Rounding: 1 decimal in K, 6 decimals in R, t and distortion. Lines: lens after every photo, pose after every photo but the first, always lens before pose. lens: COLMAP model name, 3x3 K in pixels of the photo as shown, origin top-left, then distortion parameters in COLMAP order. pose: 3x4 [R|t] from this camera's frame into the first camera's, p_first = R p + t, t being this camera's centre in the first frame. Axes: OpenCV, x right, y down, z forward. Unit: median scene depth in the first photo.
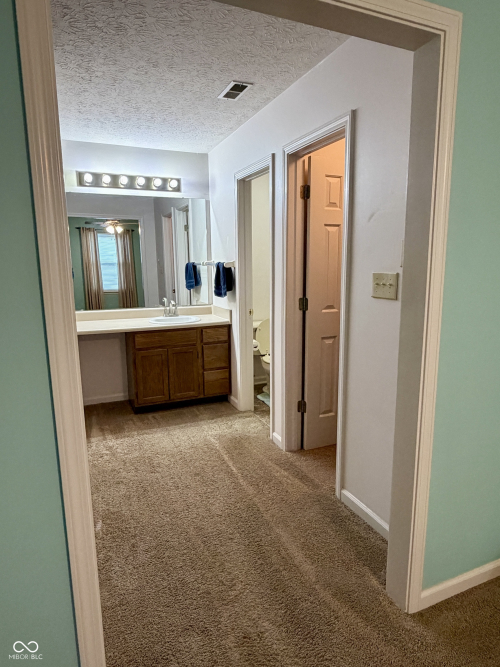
lens RADIAL K [[414.8, 0, 252.7], [0, 414.8, 336.0], [0, 0, 1]] dist [0.009758, 0.002232]
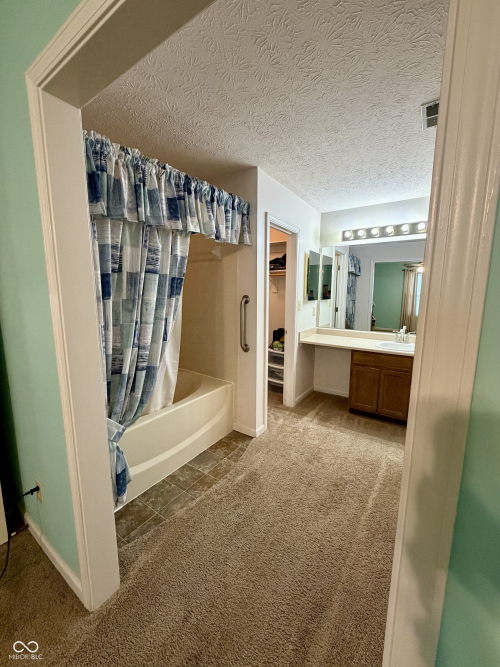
lens RADIAL K [[265.8, 0, 250.3], [0, 265.8, 330.5], [0, 0, 1]] dist [-0.003078, 0.000026]
pose [[0.544385, 0.125932, -0.829329, 0.203054], [-0.157794, 0.986391, 0.046202, -0.052185], [0.823861, 0.105711, 0.556847, 0.270325]]
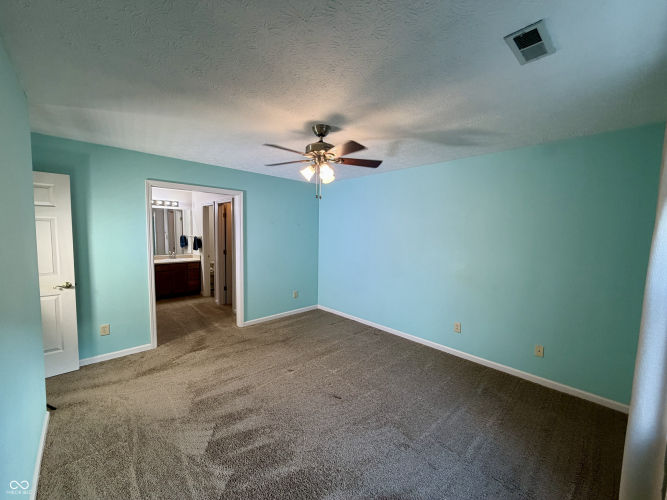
lens RADIAL K [[265.8, 0, 326.8], [0, 265.8, 252.1], [0, 0, 1]] dist [-0.003078, 0.000026]
pose [[0.941905, 0.002735, 0.335867, 0.129121], [0.032370, 0.994573, -0.098879, 0.102021], [-0.334315, 0.104007, 0.936705, -0.767859]]
